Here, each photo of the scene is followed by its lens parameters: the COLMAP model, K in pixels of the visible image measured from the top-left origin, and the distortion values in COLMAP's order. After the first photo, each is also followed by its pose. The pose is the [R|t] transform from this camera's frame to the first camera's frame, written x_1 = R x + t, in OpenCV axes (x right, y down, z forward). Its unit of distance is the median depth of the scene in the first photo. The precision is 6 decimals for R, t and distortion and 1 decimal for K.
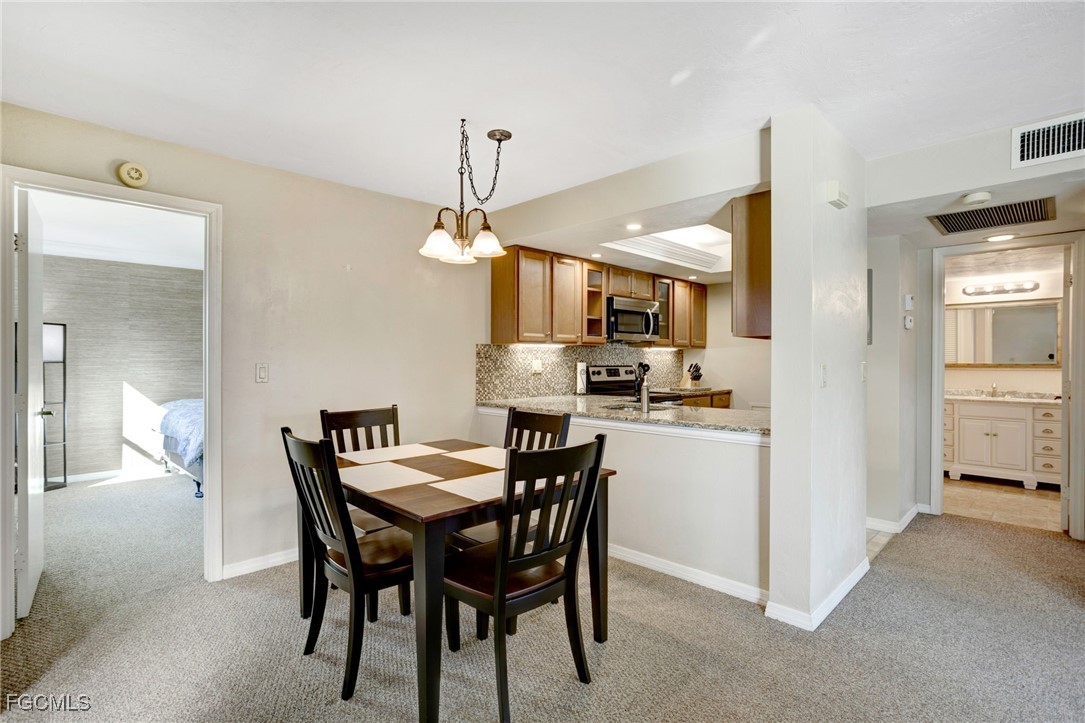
lens RADIAL K [[522.9, 0, 545.6], [0, 522.9, 359.5], [0, 0, 1]] dist [-0.051299, 0.033825]
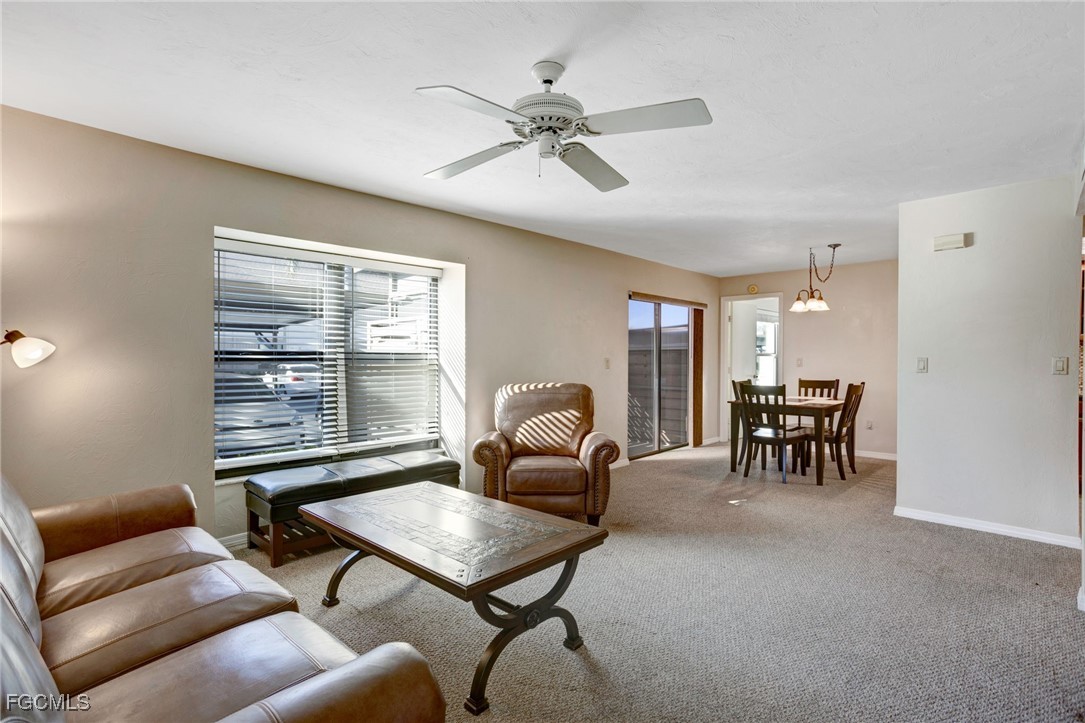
lens RADIAL K [[522.9, 0, 545.6], [0, 522.9, 359.5], [0, 0, 1]] dist [-0.051299, 0.033825]
pose [[0.017457, 0.004214, -0.999839, 1.193298], [-0.005770, 0.999975, 0.004114, 0.007456], [0.999831, 0.005697, 0.017481, -0.101074]]
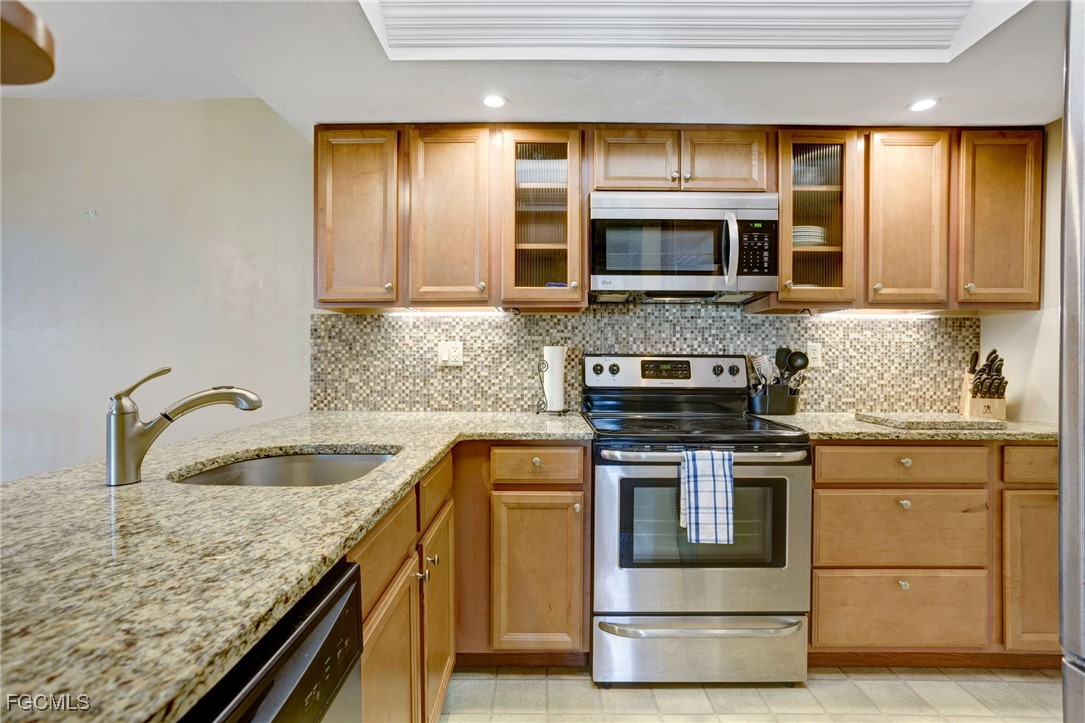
lens RADIAL K [[522.9, 0, 545.6], [0, 522.9, 359.5], [0, 0, 1]] dist [-0.051299, 0.033825]
pose [[0.700933, 0.004508, -0.713213, 0.464875], [-0.001951, 0.999988, 0.004403, 0.018128], [0.713224, -0.001694, 0.700934, 0.758738]]
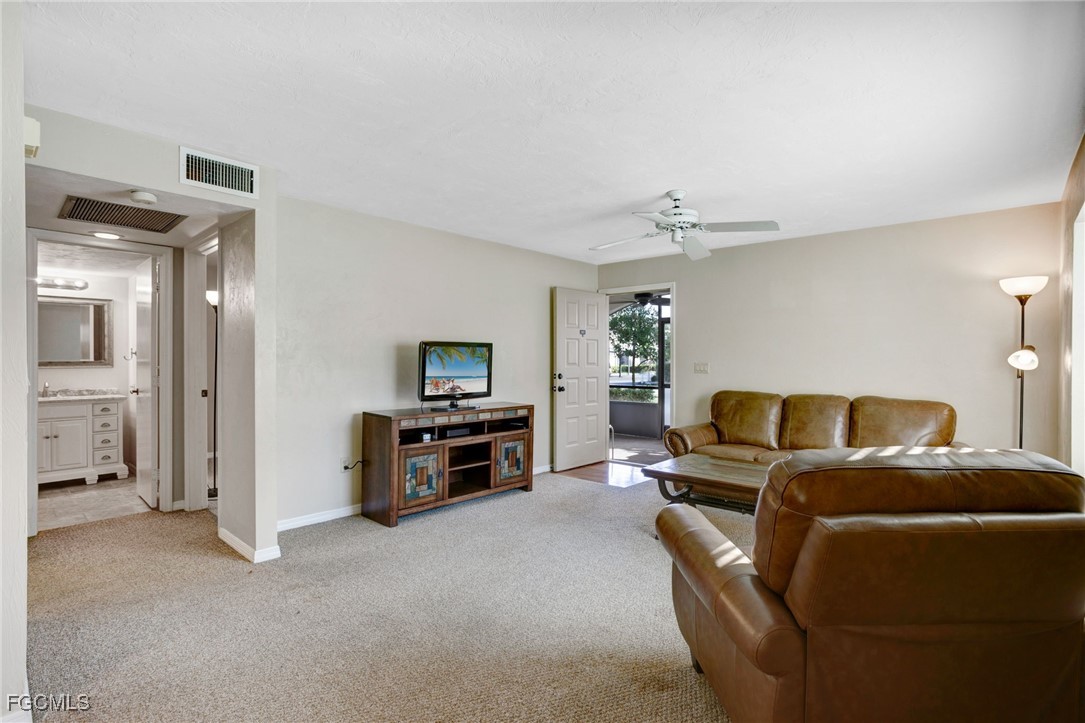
lens RADIAL K [[522.9, 0, 545.6], [0, 522.9, 359.5], [0, 0, 1]] dist [-0.051299, 0.033825]
pose [[-0.035687, -0.002260, 0.999360, -0.109906], [-0.001069, 0.999997, 0.002223, 0.001400], [-0.999362, -0.000989, -0.035689, 0.133592]]
